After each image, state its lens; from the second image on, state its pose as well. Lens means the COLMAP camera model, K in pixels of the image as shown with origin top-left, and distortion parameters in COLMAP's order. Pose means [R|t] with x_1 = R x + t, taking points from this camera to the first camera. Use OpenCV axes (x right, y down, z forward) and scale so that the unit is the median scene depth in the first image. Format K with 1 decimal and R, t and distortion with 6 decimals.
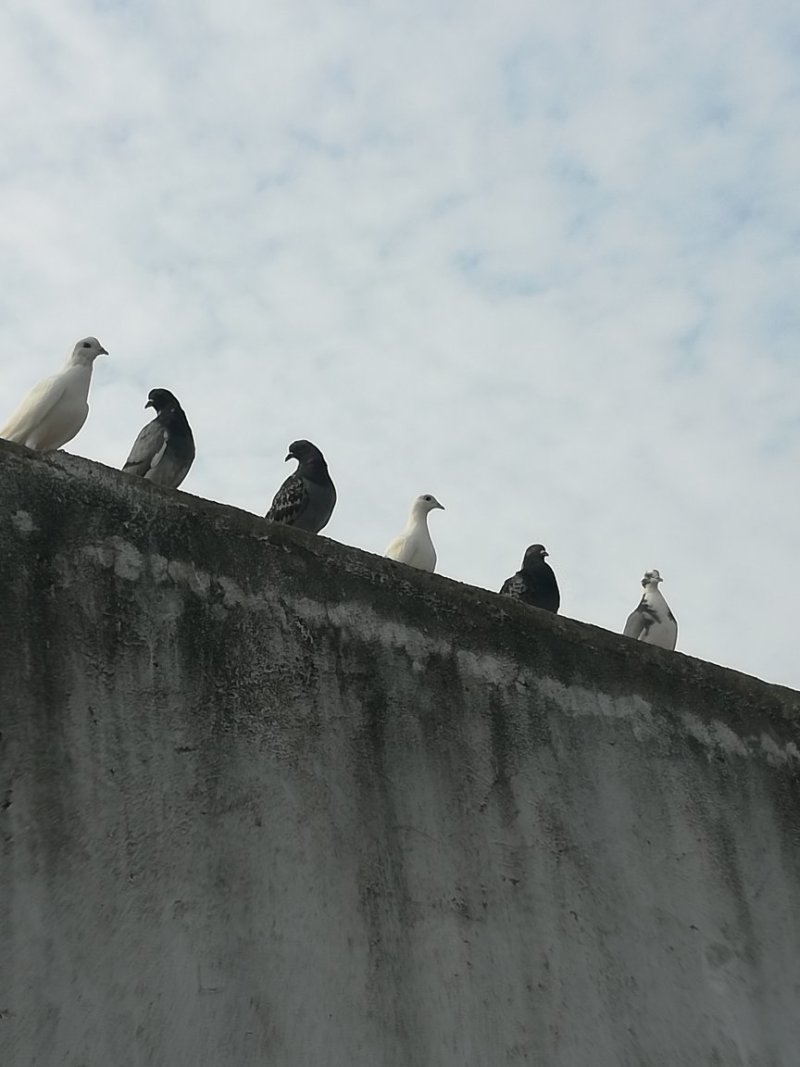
lens RADIAL K [[2345.5, 0, 400.0], [0, 2345.5, 533.5], [0, 0, 1]] dist [0.121593, -0.014350]
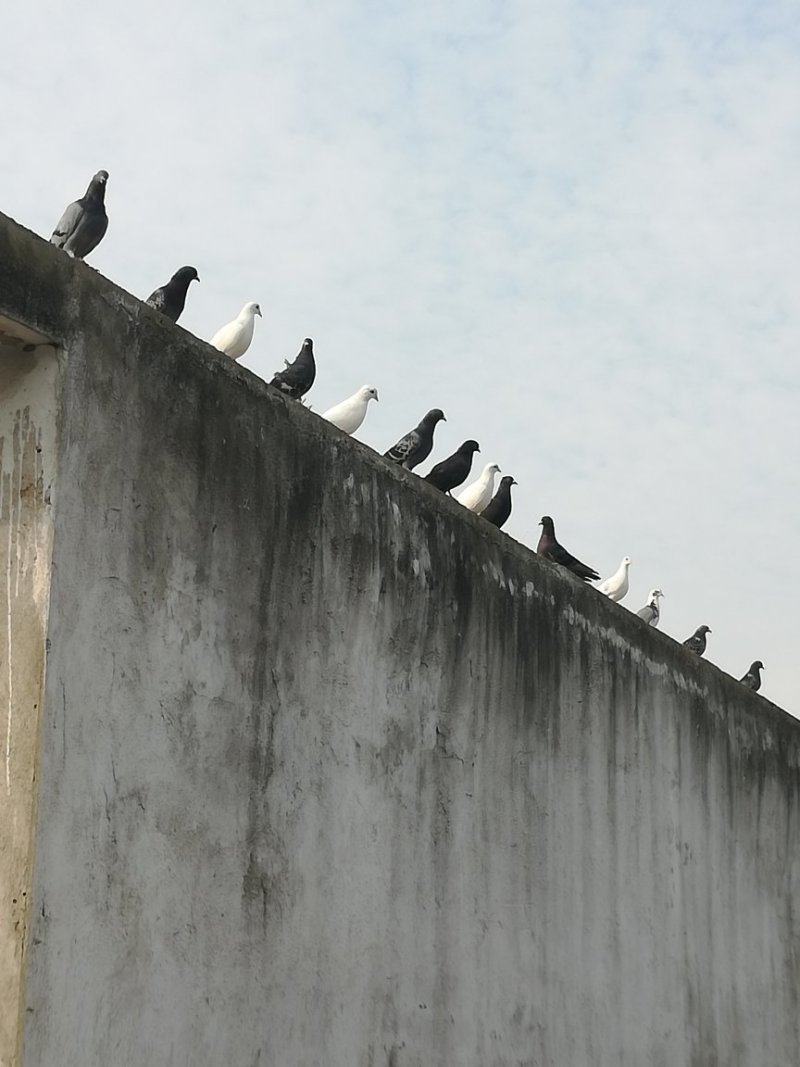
lens RADIAL K [[2345.5, 0, 400.0], [0, 2345.5, 533.5], [0, 0, 1]] dist [0.121593, -0.014350]
pose [[0.890901, 0.192534, 0.411371, -1.162393], [-0.281364, 0.944943, 0.167086, -0.380671], [-0.356552, -0.264602, 0.896023, -0.932394]]
